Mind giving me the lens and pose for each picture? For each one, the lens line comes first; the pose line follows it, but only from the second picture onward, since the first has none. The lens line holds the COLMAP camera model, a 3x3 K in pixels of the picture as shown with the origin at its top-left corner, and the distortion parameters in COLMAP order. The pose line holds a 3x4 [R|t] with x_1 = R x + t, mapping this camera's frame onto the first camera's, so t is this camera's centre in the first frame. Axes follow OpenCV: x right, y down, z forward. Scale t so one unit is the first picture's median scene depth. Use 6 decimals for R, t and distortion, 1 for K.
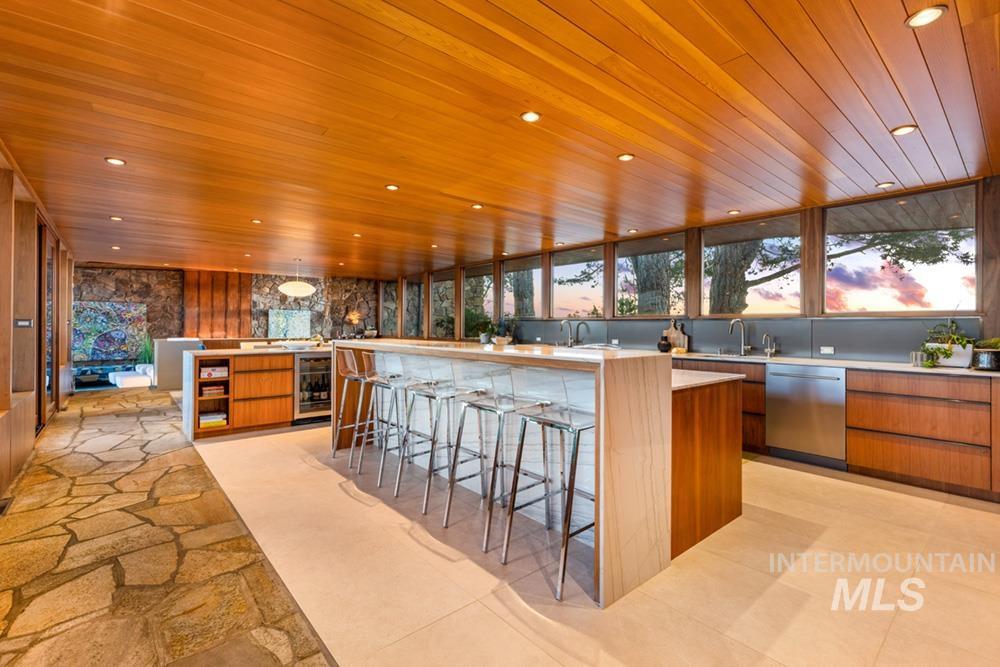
lens RADIAL K [[448.7, 0, 501.0], [0, 448.7, 325.7], [0, 0, 1]] dist [-0.003129, -0.000297]
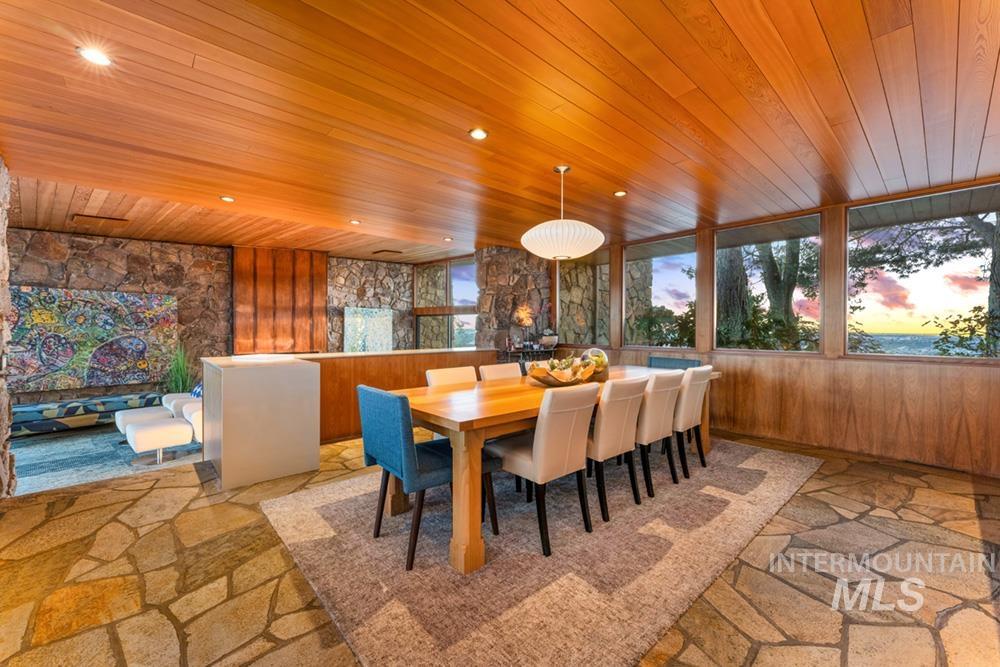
lens RADIAL K [[401.0, 0, 497.3], [0, 401.0, 334.1], [0, 0, 1]] dist [0.000463, -0.000093]
pose [[0.999823, -0.003873, 0.018391, -0.337146], [0.003626, 0.999903, 0.013449, 0.000324], [-0.018441, -0.013380, 0.999740, 0.407592]]
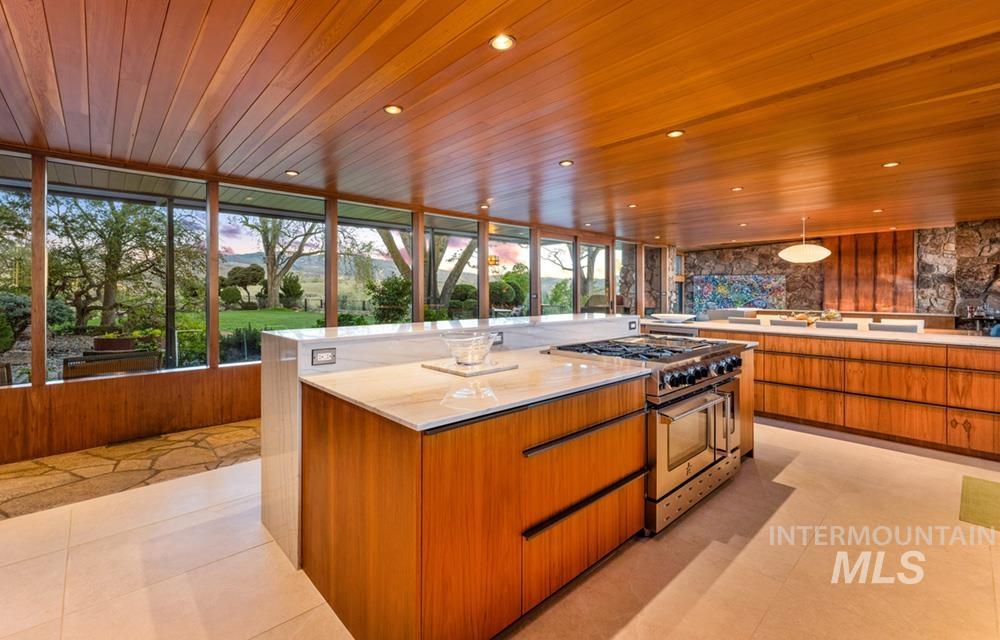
lens RADIAL K [[432.8, 0, 464.8], [0, 432.8, 290.9], [0, 0, 1]] dist [0.000598, -0.000105]
pose [[0.003641, -0.006362, -0.999973, 0.224191], [0.001258, 0.999979, -0.006358, -0.005341], [0.999993, -0.001235, 0.003648, 0.236509]]
